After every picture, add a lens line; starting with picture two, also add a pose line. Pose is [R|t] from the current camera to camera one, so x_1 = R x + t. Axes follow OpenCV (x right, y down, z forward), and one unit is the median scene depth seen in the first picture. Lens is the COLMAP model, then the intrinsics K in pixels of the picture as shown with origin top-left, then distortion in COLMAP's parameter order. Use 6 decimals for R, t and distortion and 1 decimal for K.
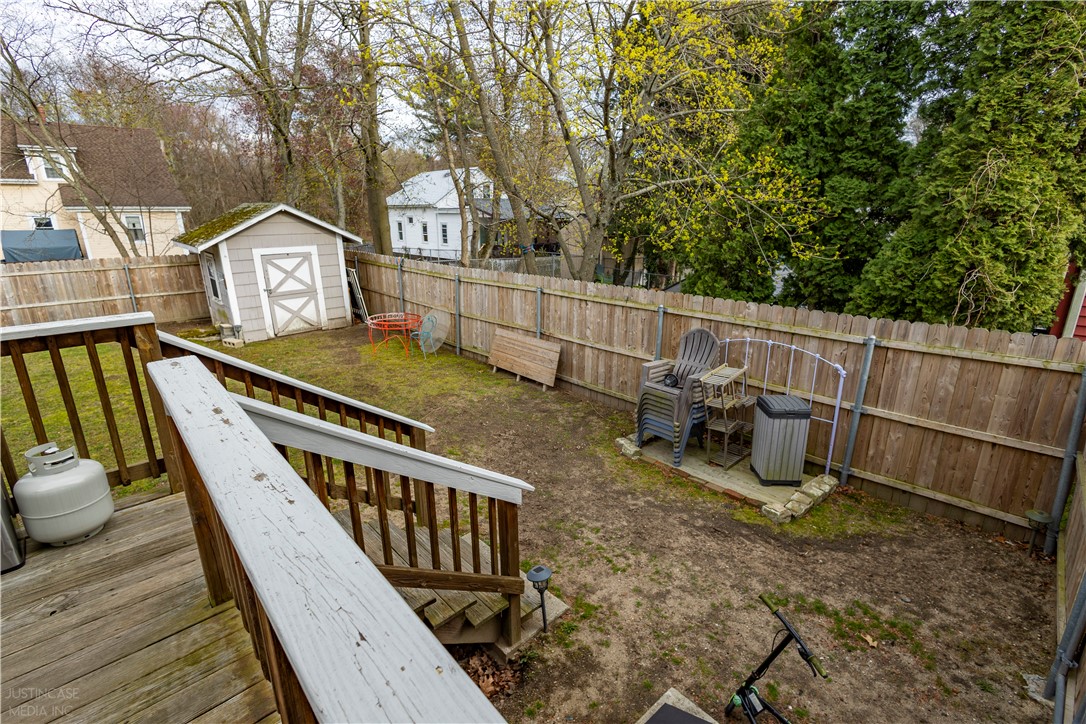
lens RADIAL K [[498.4, 0, 541.9], [0, 498.4, 359.9], [0, 0, 1]] dist [0.014037, -0.004805]
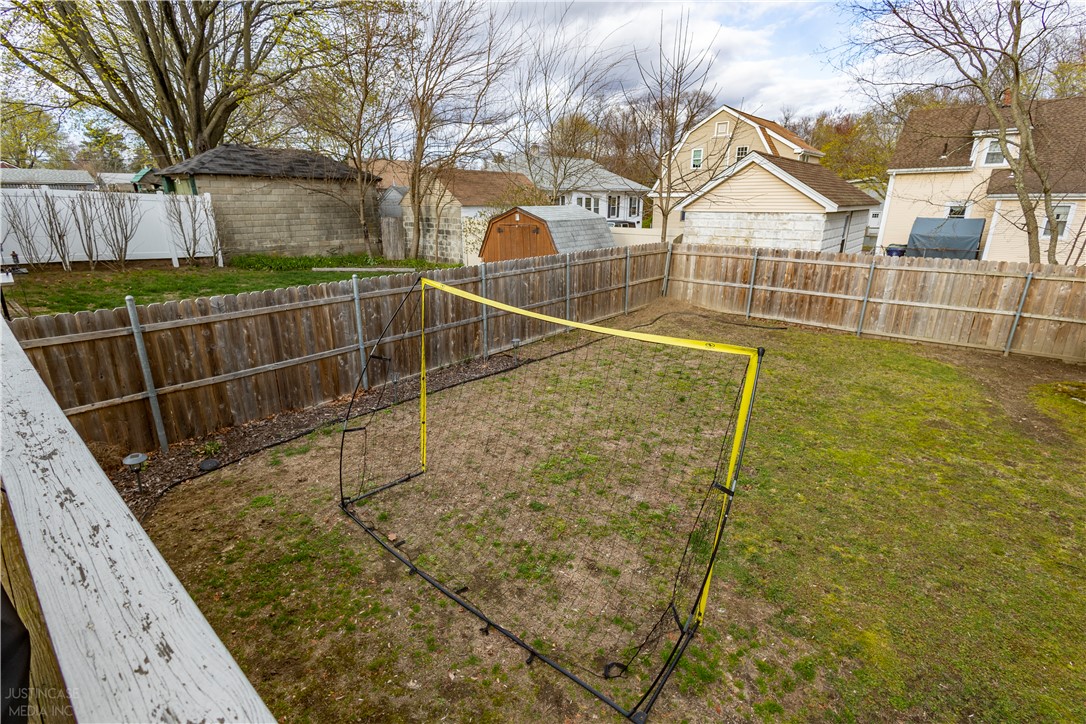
lens RADIAL K [[498.4, 0, 541.2], [0, 498.4, 359.4], [0, 0, 1]] dist [0.014037, -0.004805]
pose [[0.137551, 0.303426, -0.942875, -0.163110], [-0.279821, 0.925051, 0.256869, -0.052560], [0.950147, 0.228504, 0.212147, 0.156616]]
